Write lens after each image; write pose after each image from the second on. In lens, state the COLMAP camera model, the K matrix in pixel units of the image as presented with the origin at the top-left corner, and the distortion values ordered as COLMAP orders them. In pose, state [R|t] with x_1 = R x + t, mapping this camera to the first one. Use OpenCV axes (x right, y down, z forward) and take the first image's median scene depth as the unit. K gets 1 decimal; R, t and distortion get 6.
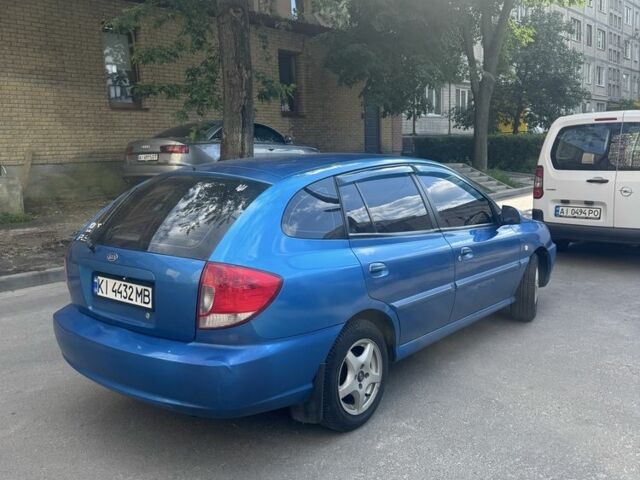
lens RADIAL K [[597.4, 0, 317.9], [0, 597.4, 239.4], [0, 0, 1]] dist [0.130383, -0.234239]
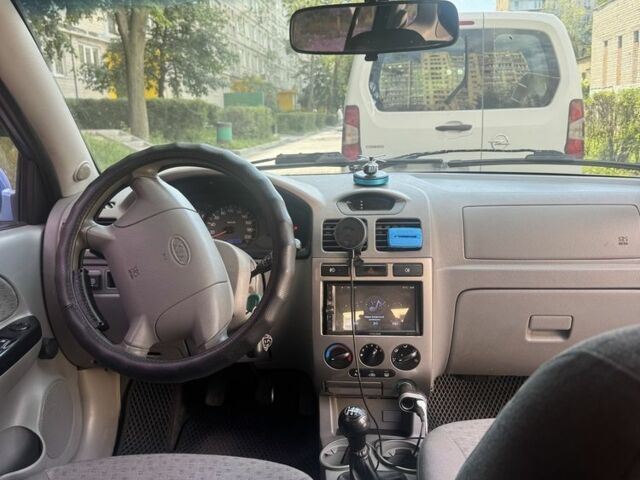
lens RADIAL K [[597.4, 0, 317.9], [0, 597.4, 239.4], [0, 0, 1]] dist [0.130383, -0.234239]
pose [[0.820083, -0.109849, 0.561603, 0.008552], [0.090334, 0.993948, 0.062505, -0.037965], [-0.565070, -0.000527, 0.825043, 0.612320]]
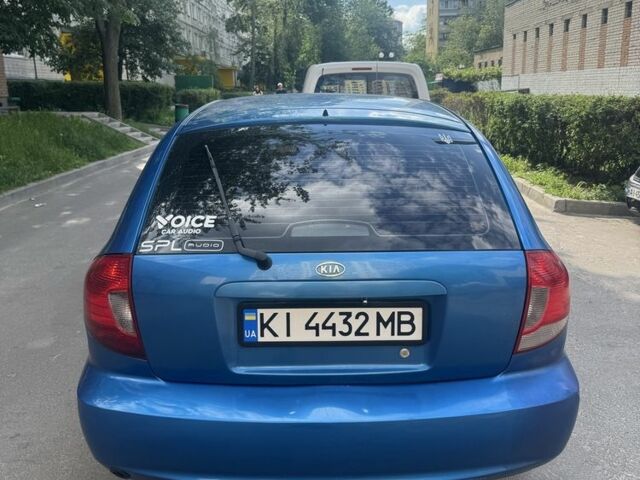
lens RADIAL K [[597.4, 0, 317.9], [0, 597.4, 239.4], [0, 0, 1]] dist [0.130383, -0.234239]
pose [[0.758137, -0.138048, 0.637315, -0.301595], [0.087119, 0.990016, 0.110811, -0.027131], [-0.646249, -0.028488, 0.762594, 0.244827]]
